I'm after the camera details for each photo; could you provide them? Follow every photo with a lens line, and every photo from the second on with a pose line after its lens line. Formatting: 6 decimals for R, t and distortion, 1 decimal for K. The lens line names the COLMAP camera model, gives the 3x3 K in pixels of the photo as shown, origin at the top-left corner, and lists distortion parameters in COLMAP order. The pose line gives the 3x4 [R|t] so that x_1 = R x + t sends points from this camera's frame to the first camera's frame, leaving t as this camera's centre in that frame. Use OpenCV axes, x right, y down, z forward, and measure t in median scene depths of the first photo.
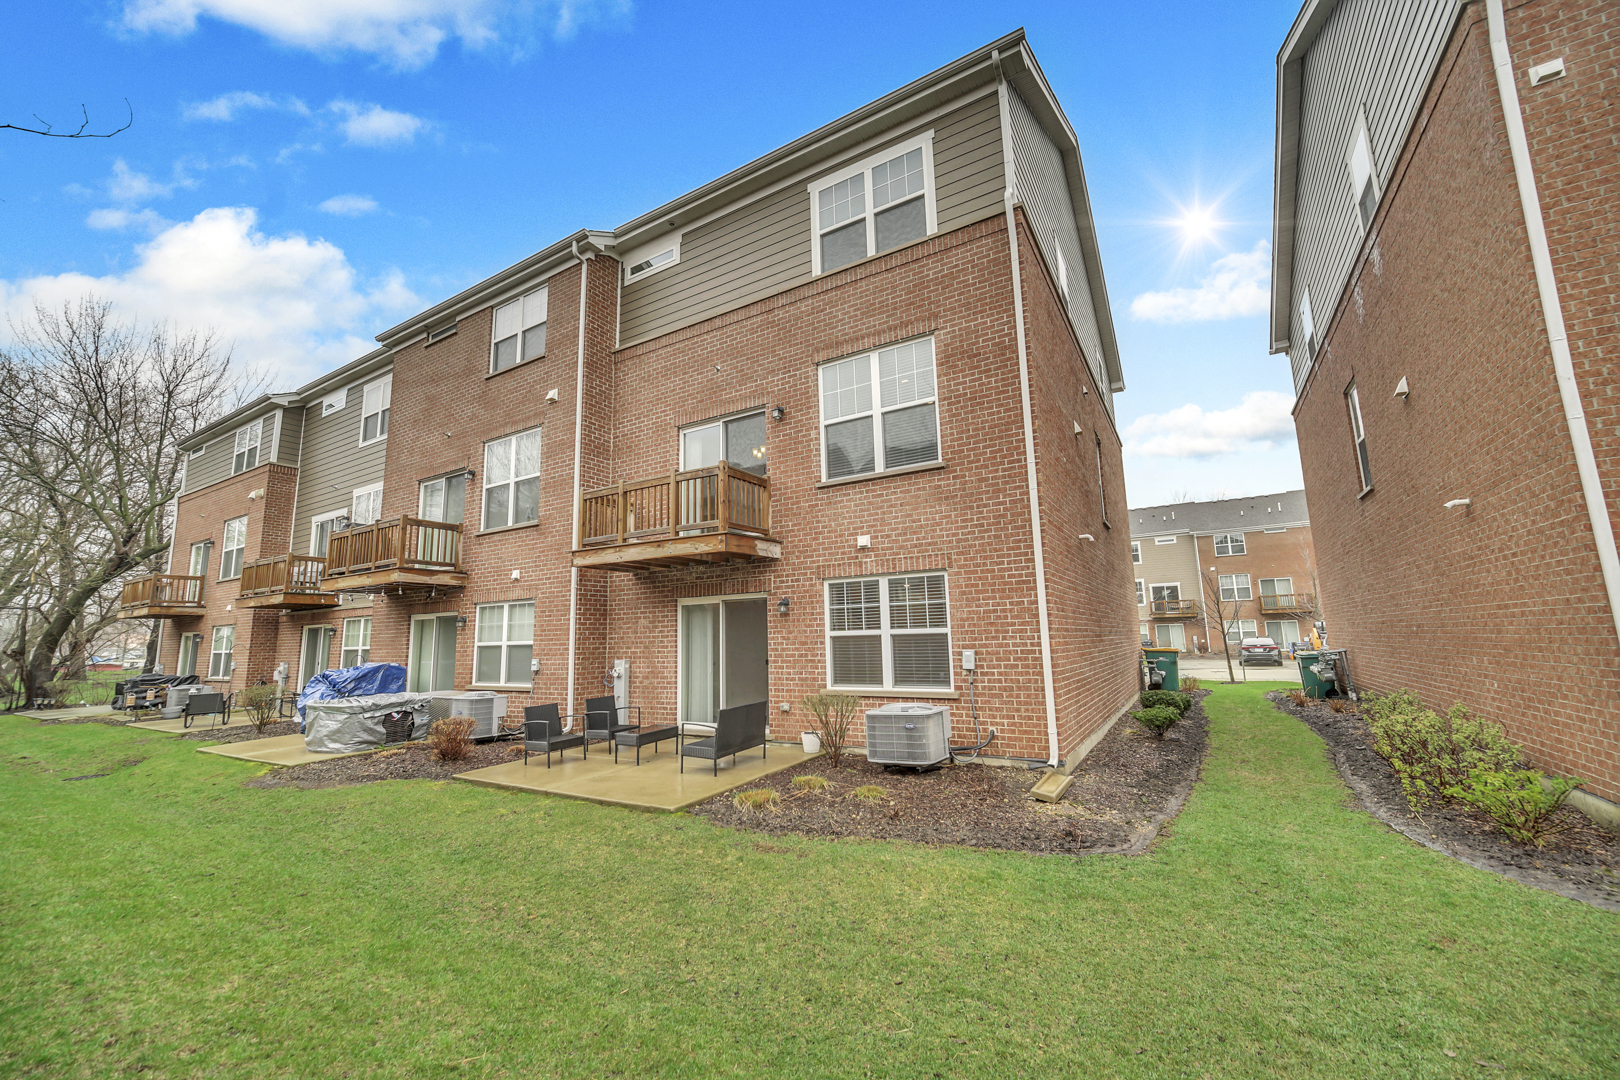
lens RADIAL K [[635.9, 0, 810.0], [0, 635.9, 540.0], [0, 0, 1]] dist [-0.001904, -0.000533]
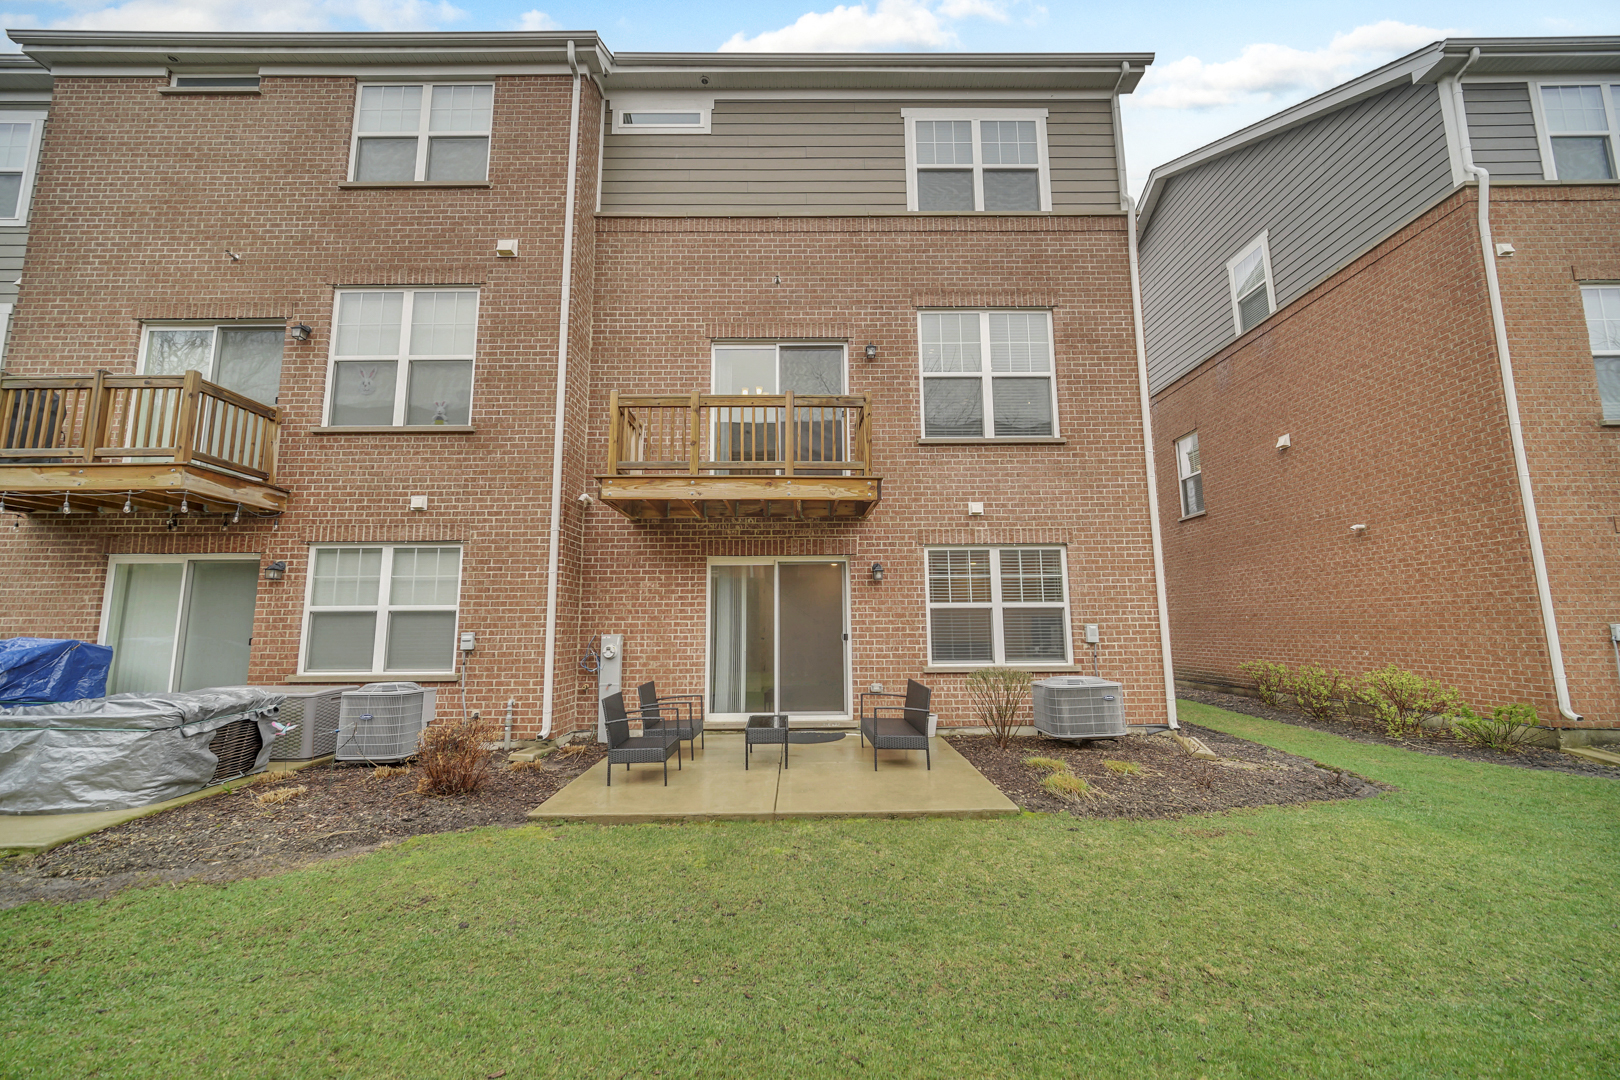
lens RADIAL K [[633.7, 0, 810.0], [0, 633.7, 540.0], [0, 0, 1]] dist [-0.005919, 0.002719]
pose [[0.852801, 0.089417, 0.514523, -0.569081], [-0.094265, 0.995406, -0.016747, 0.082862], [-0.513657, -0.034220, 0.857313, 0.306531]]
